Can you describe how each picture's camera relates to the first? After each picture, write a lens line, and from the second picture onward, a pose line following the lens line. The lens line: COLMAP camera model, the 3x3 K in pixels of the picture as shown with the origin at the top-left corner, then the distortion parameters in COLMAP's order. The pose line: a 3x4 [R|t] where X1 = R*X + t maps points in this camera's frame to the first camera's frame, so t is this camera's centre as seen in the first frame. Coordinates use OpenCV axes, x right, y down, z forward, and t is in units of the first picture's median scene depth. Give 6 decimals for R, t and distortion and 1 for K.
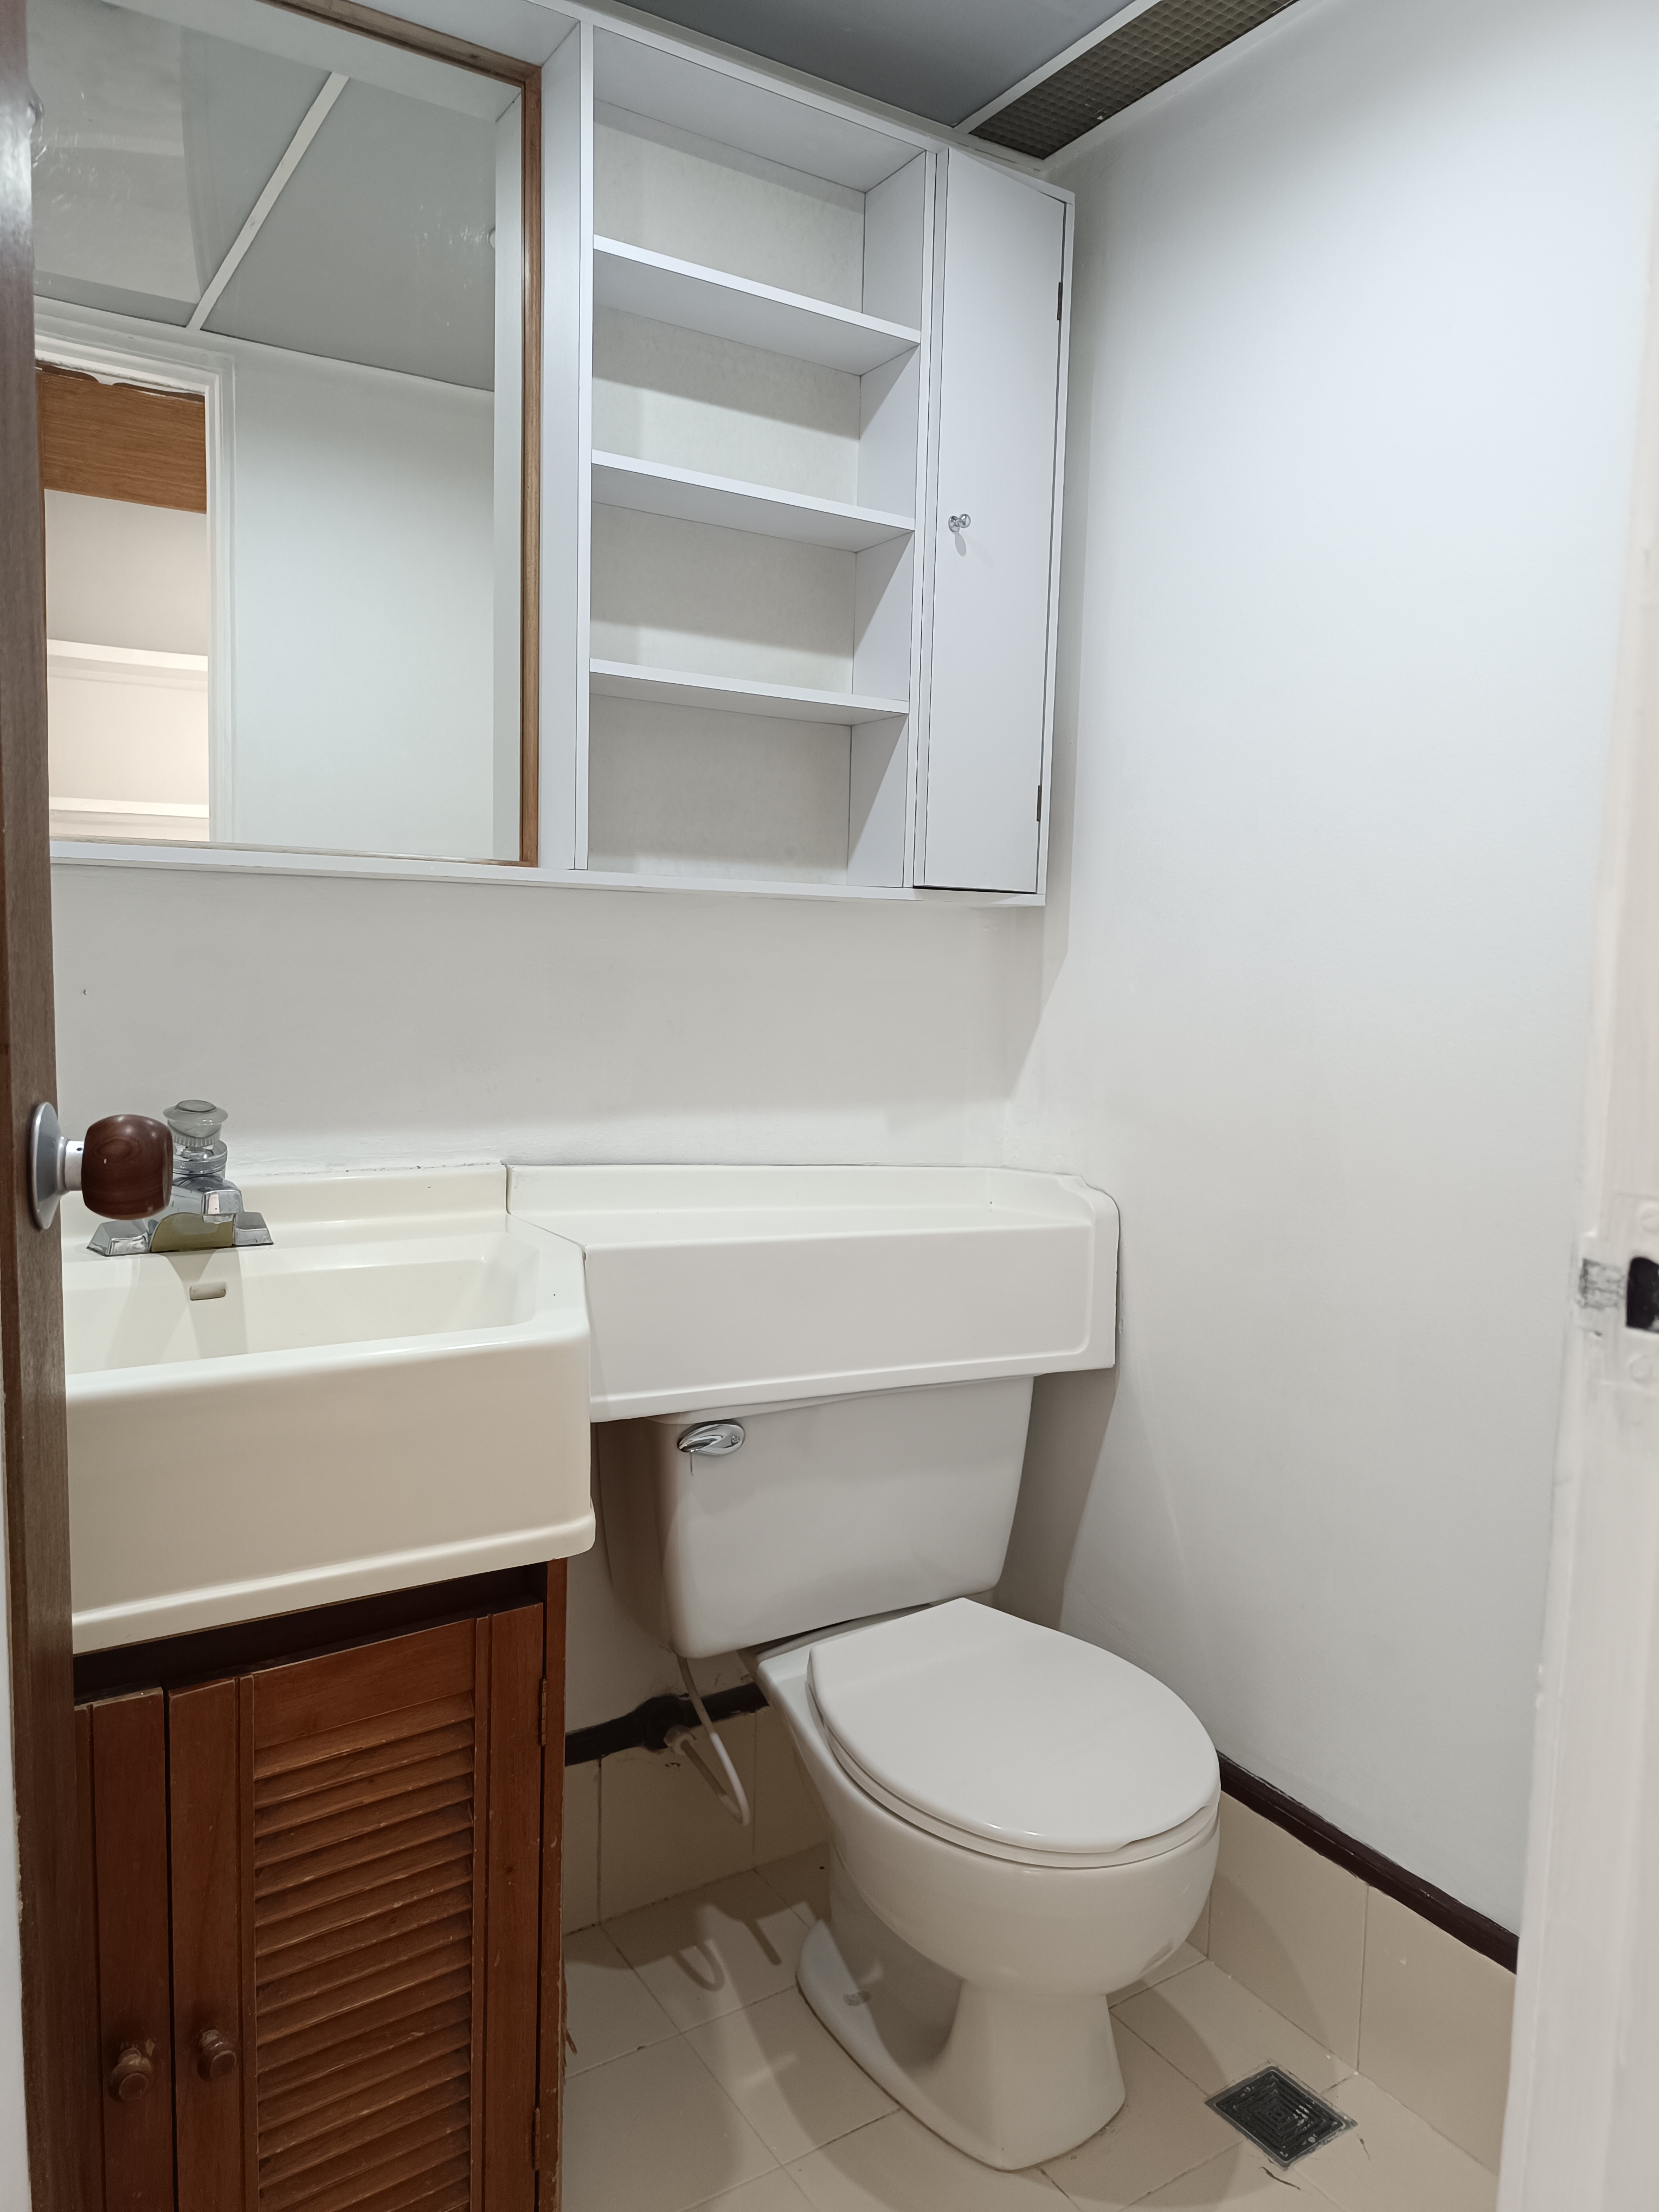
lens RADIAL K [[1530.7, 0, 817.2], [0, 1530.7, 1100.1], [0, 0, 1]] dist [0.024234, -0.028013]
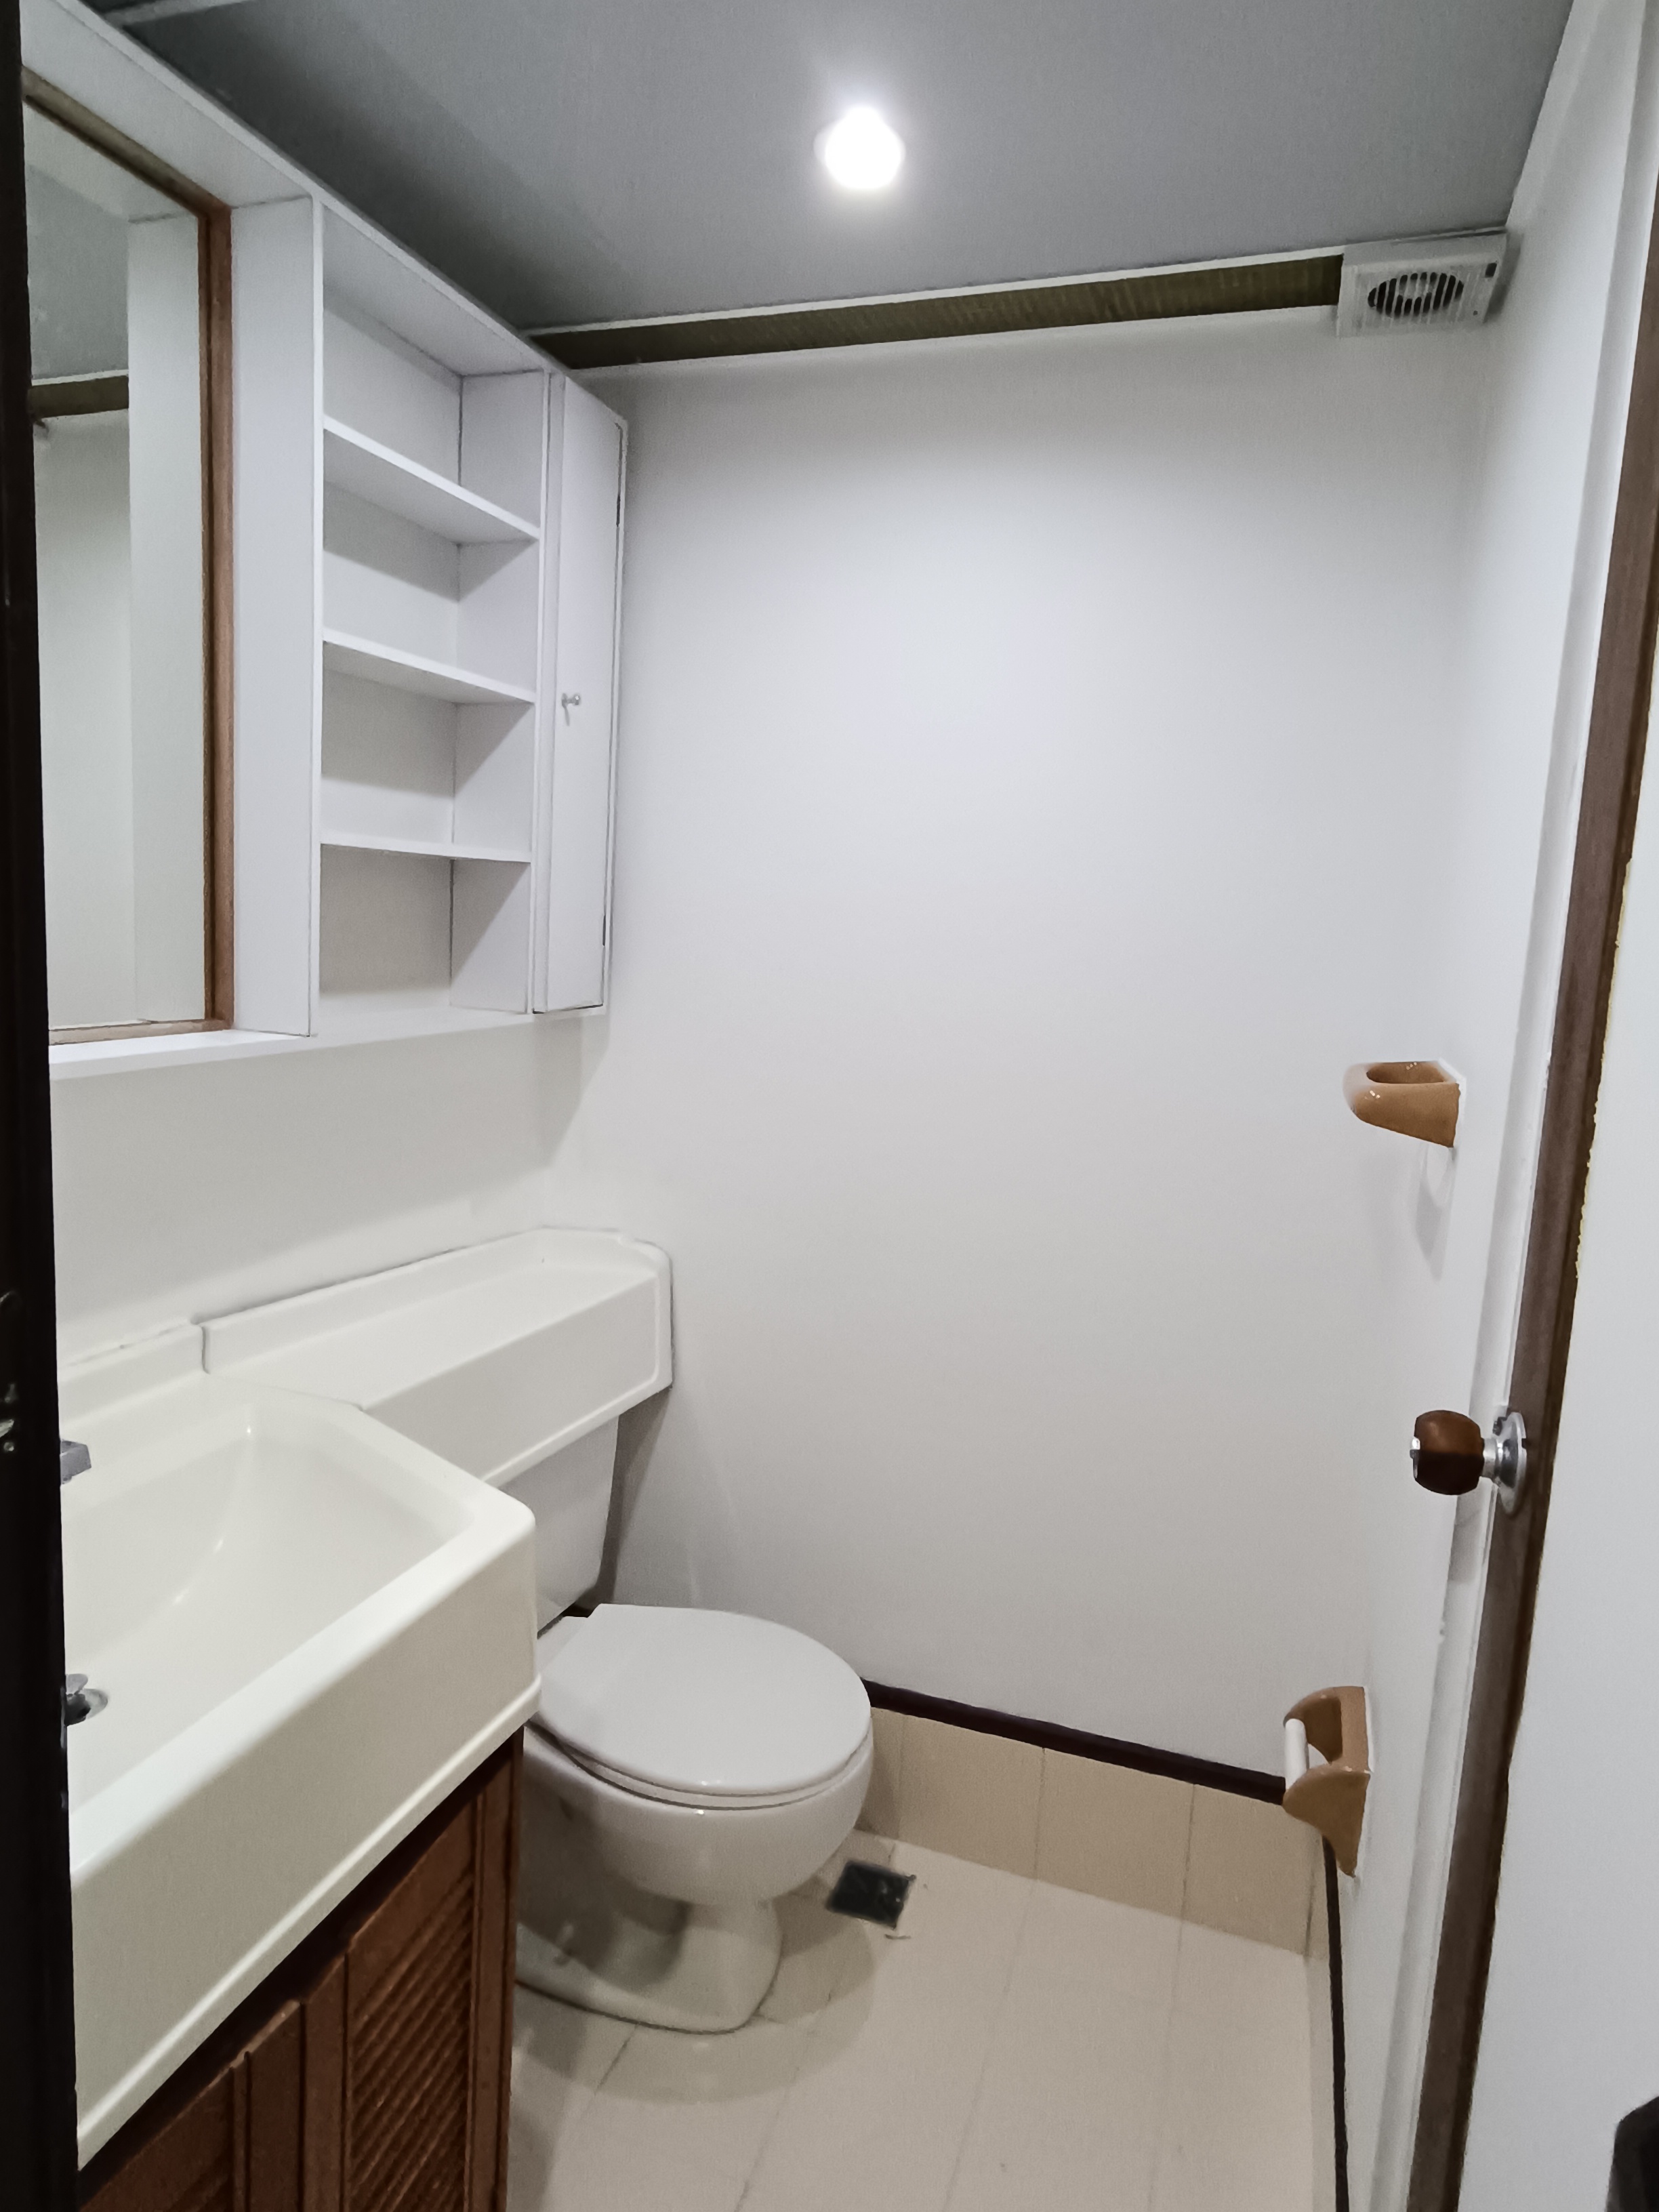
lens RADIAL K [[1327.0, 0, 873.4], [0, 1327.0, 1076.6], [0, 0, 1]] dist [-0.020369, 0.000701]
pose [[0.768715, -0.060712, 0.636703, -0.384185], [0.026108, 0.997633, 0.063607, -0.152542], [-0.639058, -0.032272, 0.768481, 0.082632]]
